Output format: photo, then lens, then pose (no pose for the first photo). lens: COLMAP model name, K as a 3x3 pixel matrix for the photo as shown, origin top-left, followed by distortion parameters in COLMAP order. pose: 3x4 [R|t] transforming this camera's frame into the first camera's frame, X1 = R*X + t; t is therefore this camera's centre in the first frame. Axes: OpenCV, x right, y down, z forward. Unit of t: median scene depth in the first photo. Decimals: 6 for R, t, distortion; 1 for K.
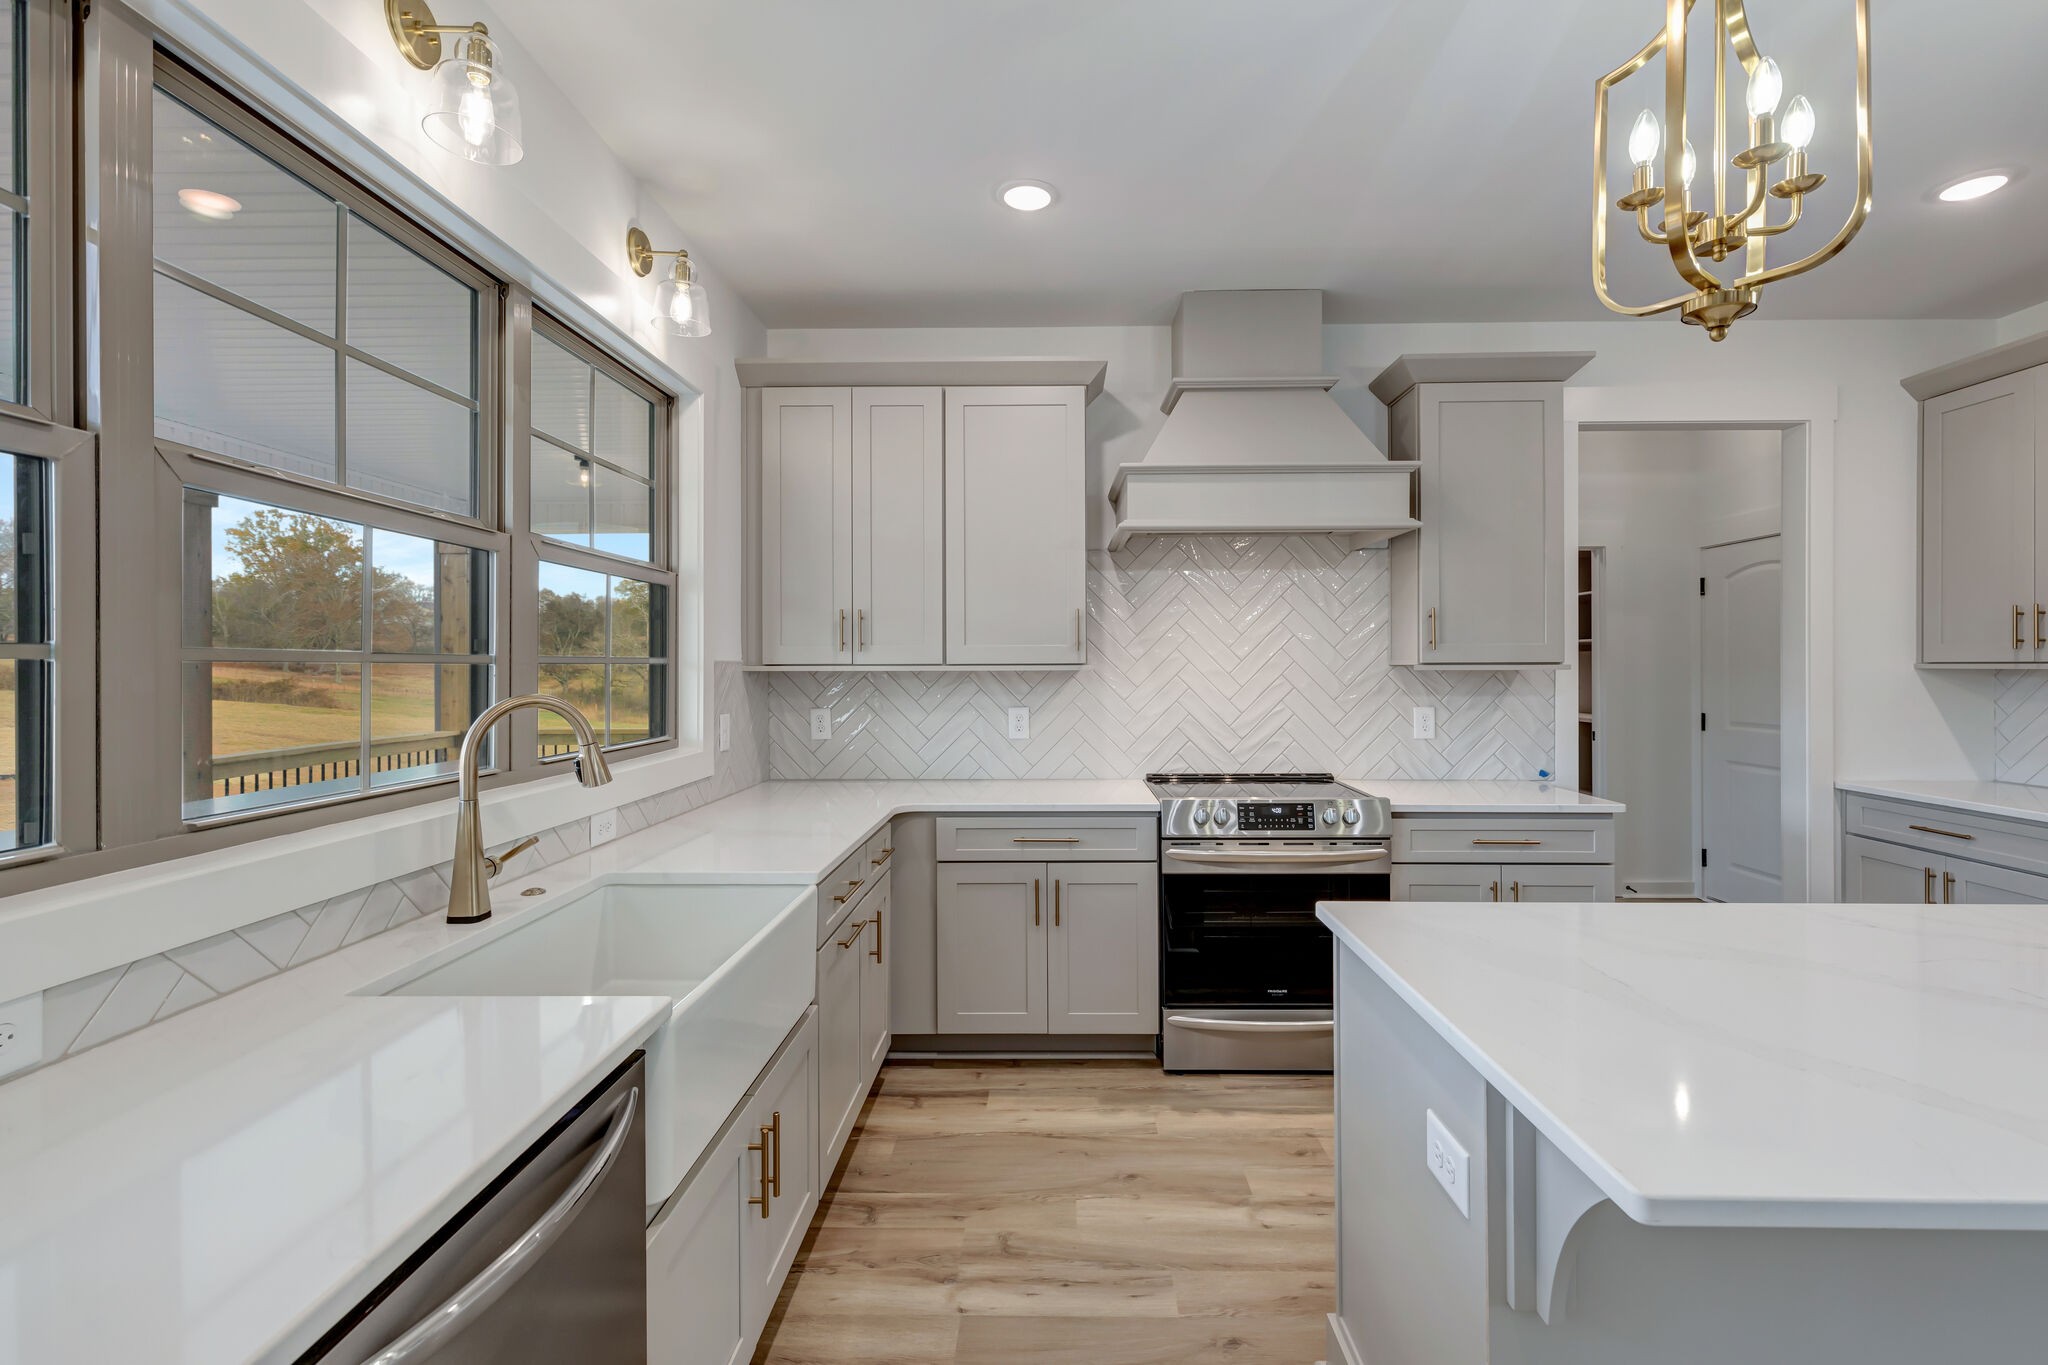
lens RADIAL K [[988.9, 0, 1023.8], [0, 988.9, 664.3], [0, 0, 1]] dist [0.010666, -0.000118]
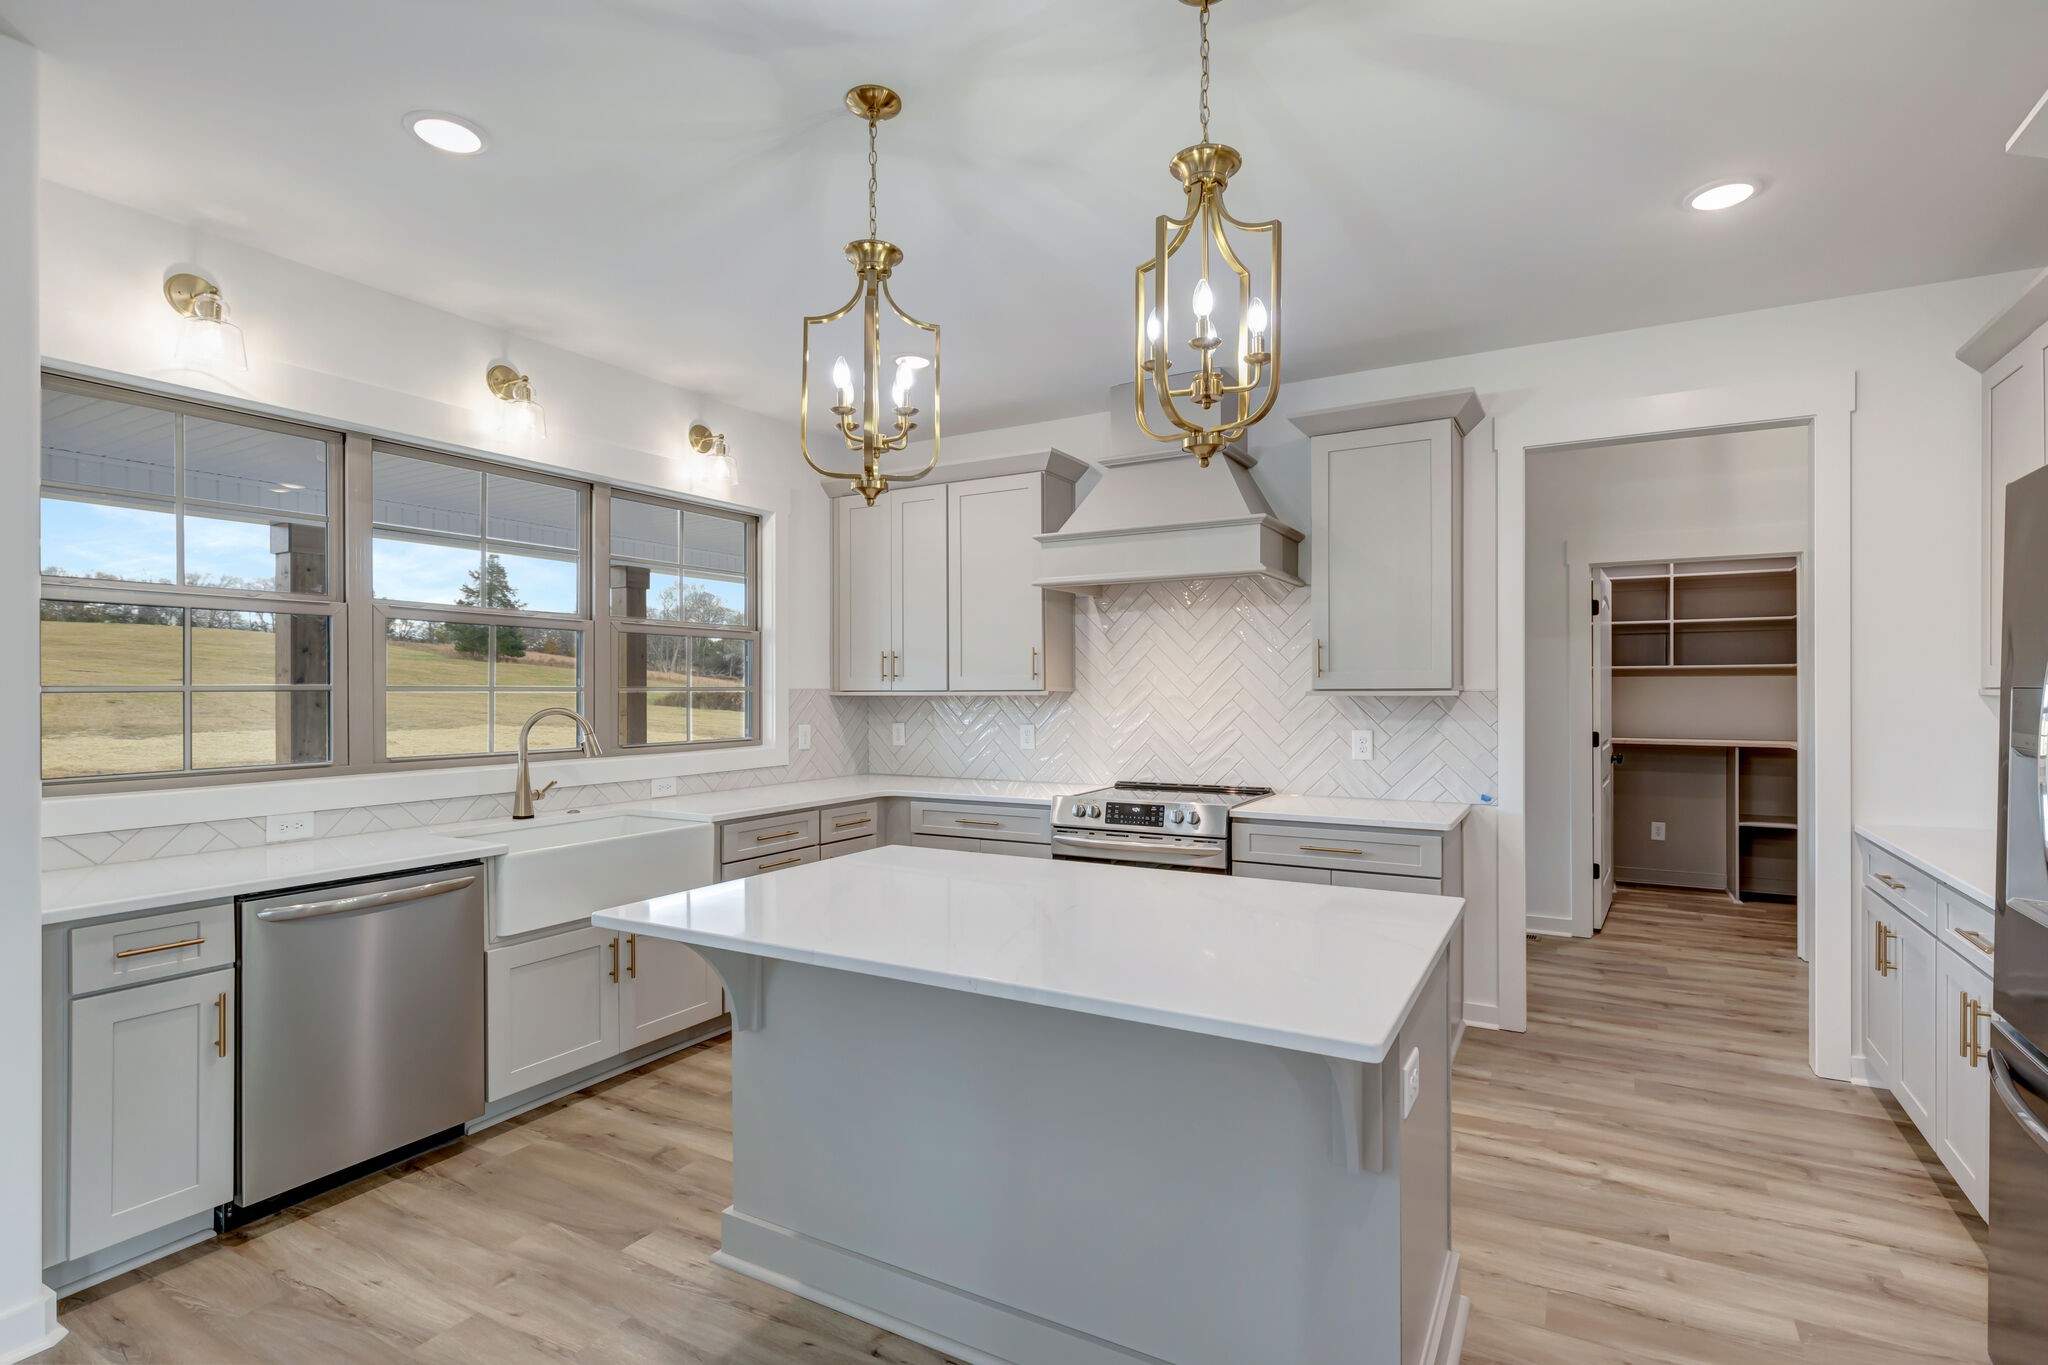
lens RADIAL K [[991.2, 0, 975.9], [0, 991.2, 679.4], [0, 0, 1]] dist [0.000542, -0.000798]
pose [[0.871314, -0.006206, -0.490686, 0.674314], [0.001833, 0.999954, -0.009391, -0.002662], [0.490722, 0.007283, 0.871286, -0.167167]]
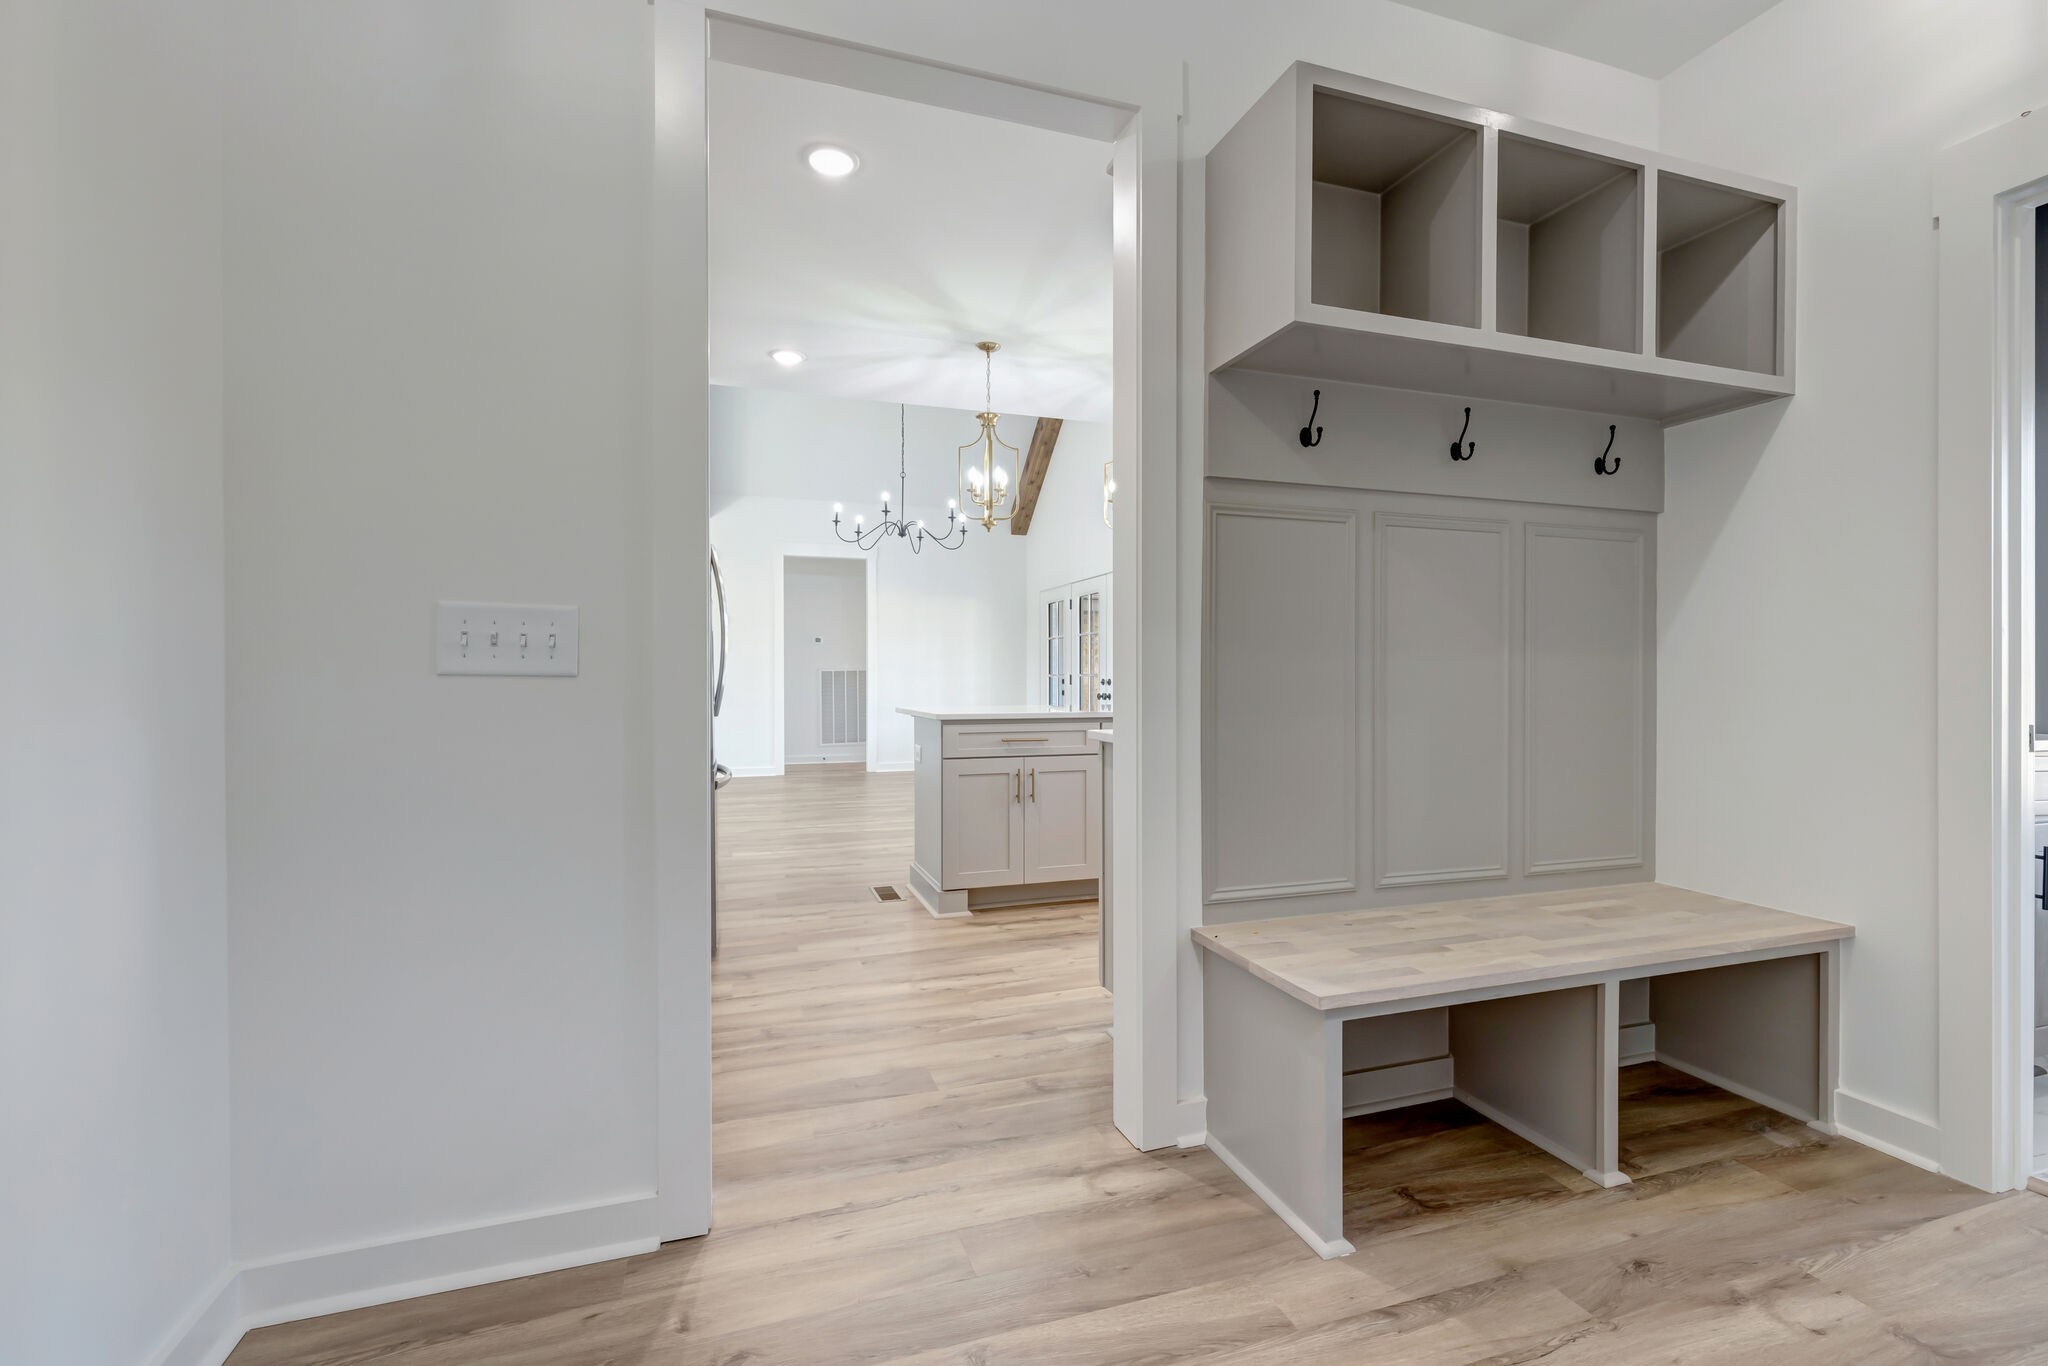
lens RADIAL K [[978.2, 0, 1024.0], [0, 978.2, 683.0], [0, 0, 1]] dist [0.005416, -0.000001]
pose [[-0.943293, -0.002054, -0.331955, 0.943561], [-0.002646, 0.999996, 0.001333, 0.096645], [0.331950, 0.002135, -0.943294, 1.766799]]
